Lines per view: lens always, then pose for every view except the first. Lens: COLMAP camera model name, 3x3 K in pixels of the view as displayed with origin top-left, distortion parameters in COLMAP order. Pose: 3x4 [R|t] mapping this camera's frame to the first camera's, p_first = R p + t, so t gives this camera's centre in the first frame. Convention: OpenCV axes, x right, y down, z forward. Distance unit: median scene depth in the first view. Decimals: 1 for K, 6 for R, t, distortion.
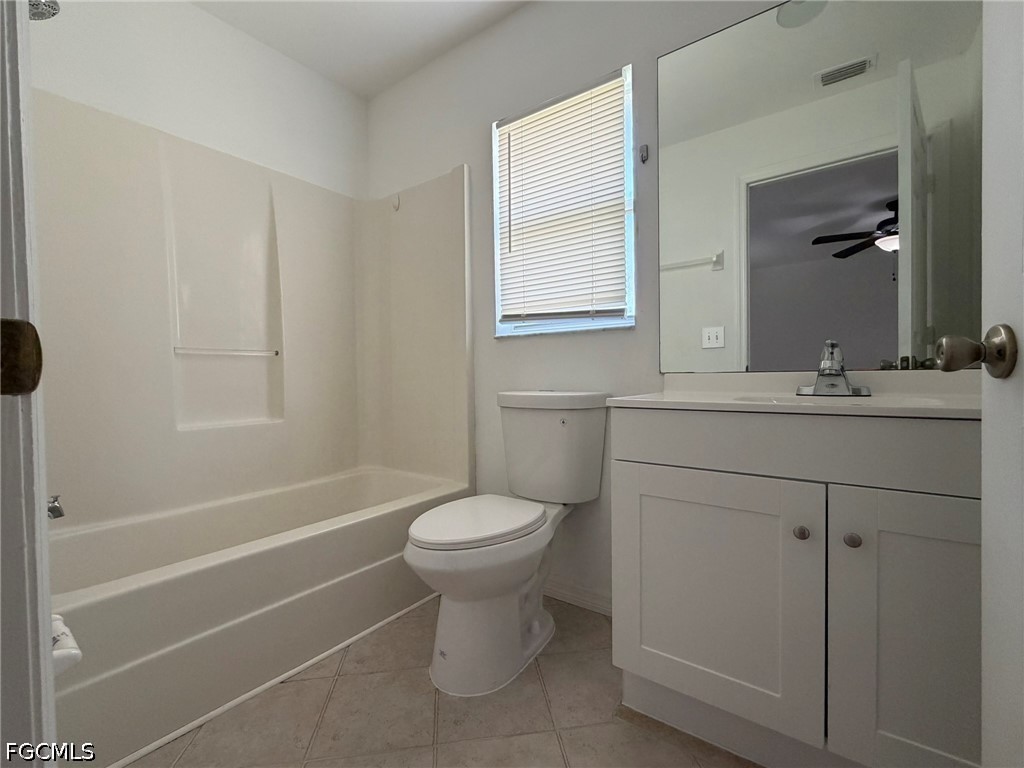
lens RADIAL K [[452.3, 0, 515.9], [0, 452.3, 384.8], [0, 0, 1]] dist [-0.000074, -0.000218]
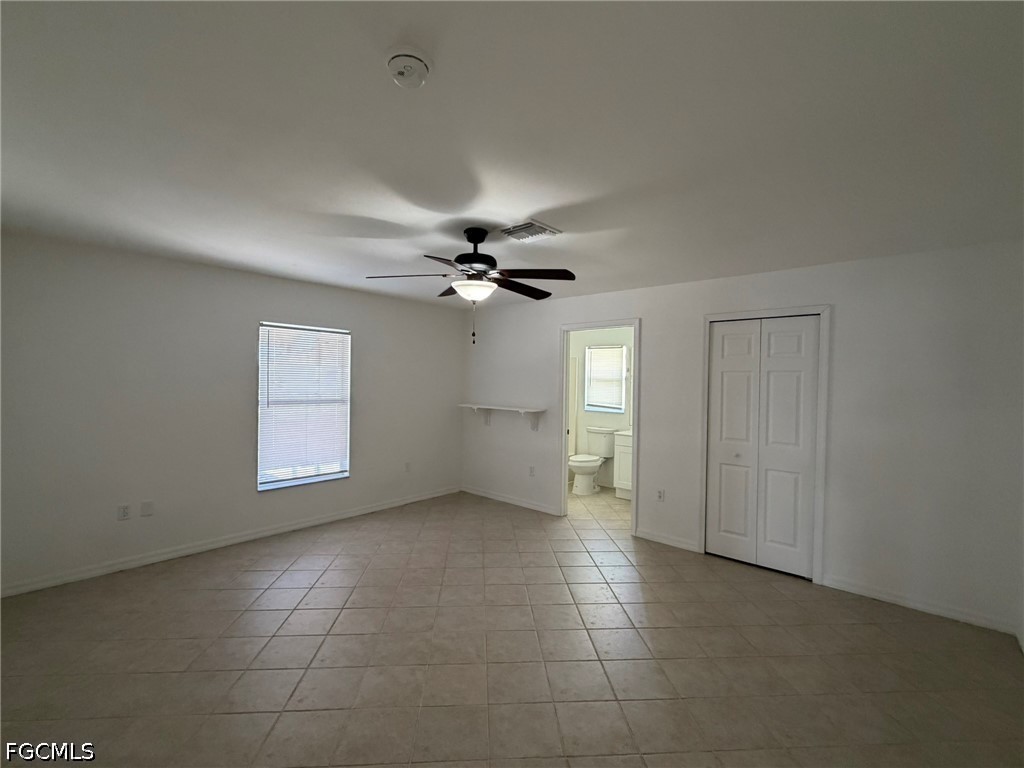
lens RADIAL K [[452.3, 0, 508.4], [0, 452.3, 383.3], [0, 0, 1]] dist [-0.000074, -0.000218]
pose [[0.994718, 0.040227, -0.094438, -0.369755], [-0.042372, 0.998885, -0.020819, -0.259439], [0.093495, 0.024710, 0.995313, -2.966673]]
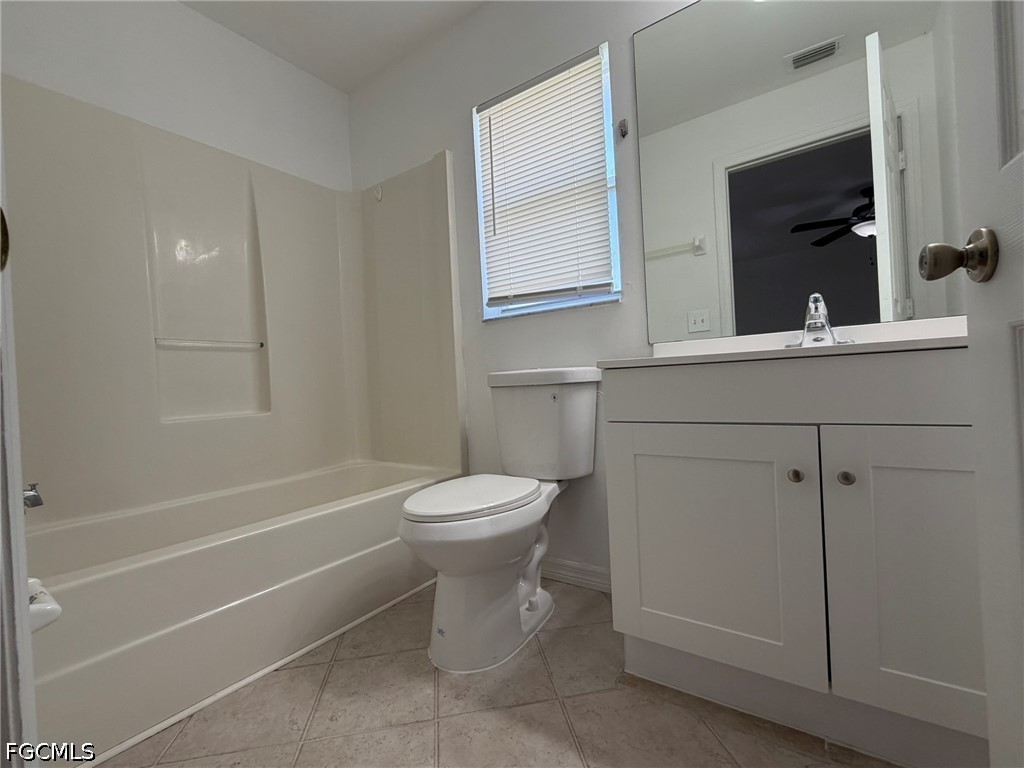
lens RADIAL K [[452.3, 0, 516.2], [0, 452.3, 385.5], [0, 0, 1]] dist [-0.000074, -0.000218]
pose [[0.999050, -0.036622, 0.023619, -0.001873], [0.037041, 0.999160, -0.017537, 0.070436], [-0.022956, 0.018396, 0.999567, 0.006077]]
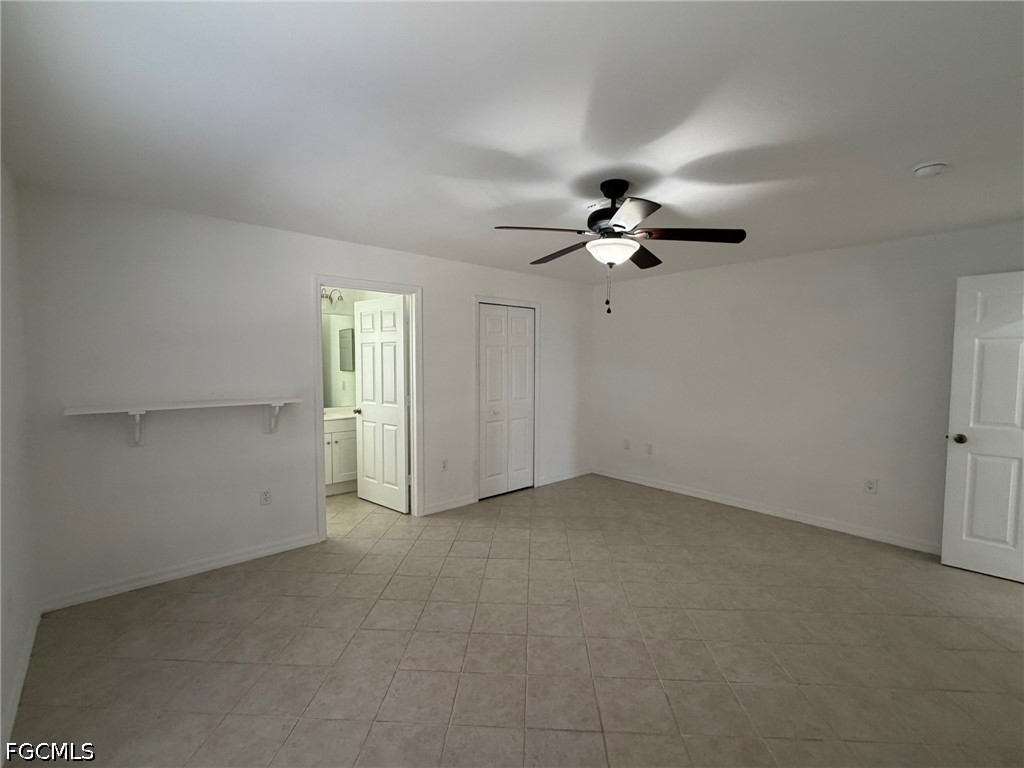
lens RADIAL K [[452.3, 0, 511.3], [0, 452.3, 387.5], [0, 0, 1]] dist [-0.000074, -0.000218]
pose [[0.210596, -0.037566, 0.976851, -2.256542], [0.022691, 0.999180, 0.033533, -0.249134], [-0.977310, 0.015104, 0.211276, -1.228736]]
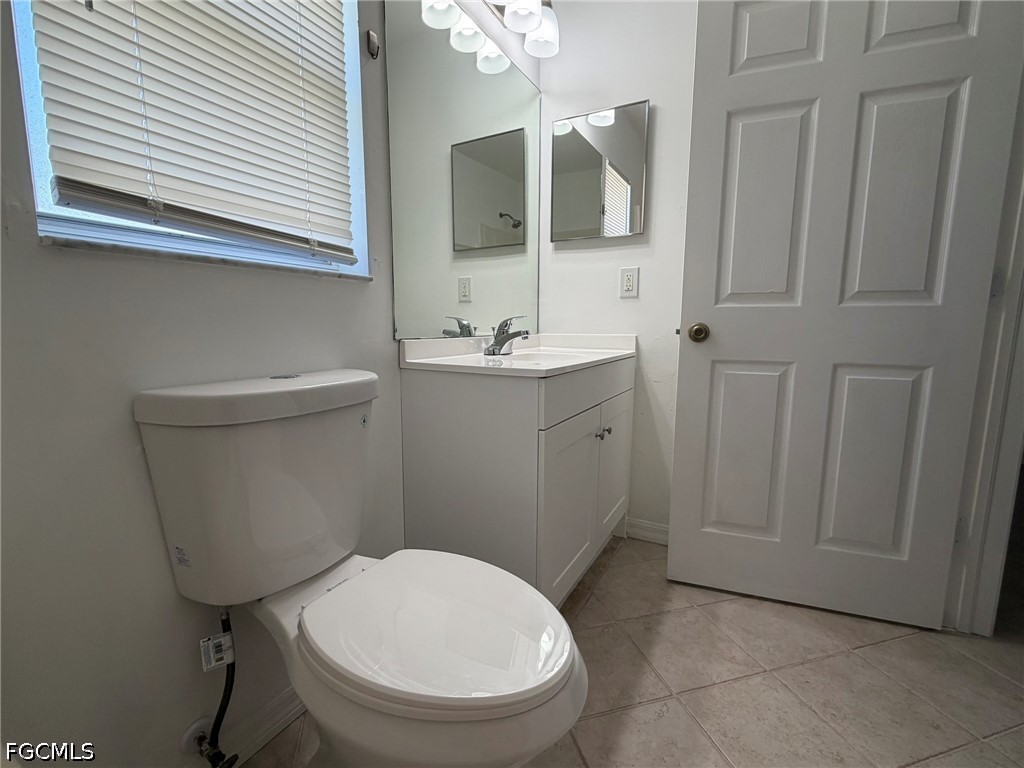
lens RADIAL K [[452.3, 0, 510.3], [0, 452.3, 386.3], [0, 0, 1]] dist [-0.000074, -0.000218]
pose [[-0.126701, -0.118161, 0.984878, -0.529706], [0.026478, 0.992123, 0.122437, -0.035565], [-0.991588, 0.041591, -0.122574, 0.862011]]
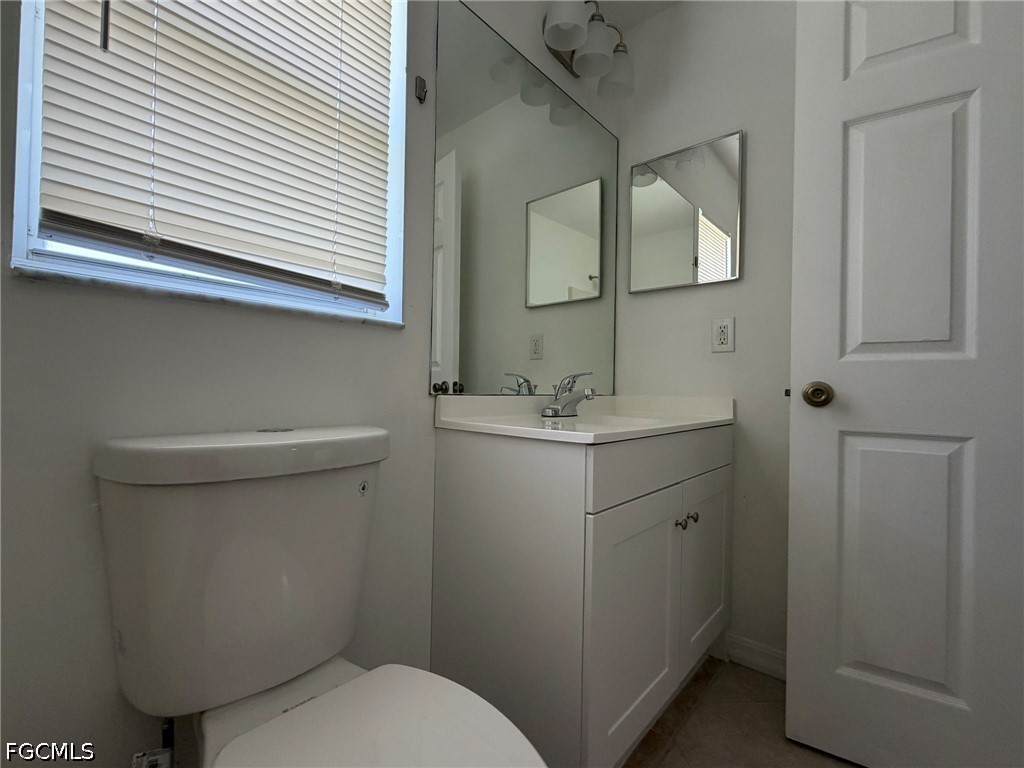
lens RADIAL K [[452.3, 0, 511.8], [0, 452.3, 386.1], [0, 0, 1]] dist [-0.000074, -0.000218]
pose [[0.088787, 0.025333, 0.995728, -0.396436], [0.007160, 0.999634, -0.026071, -0.018437], [-0.996025, 0.009445, 0.088573, 0.772474]]
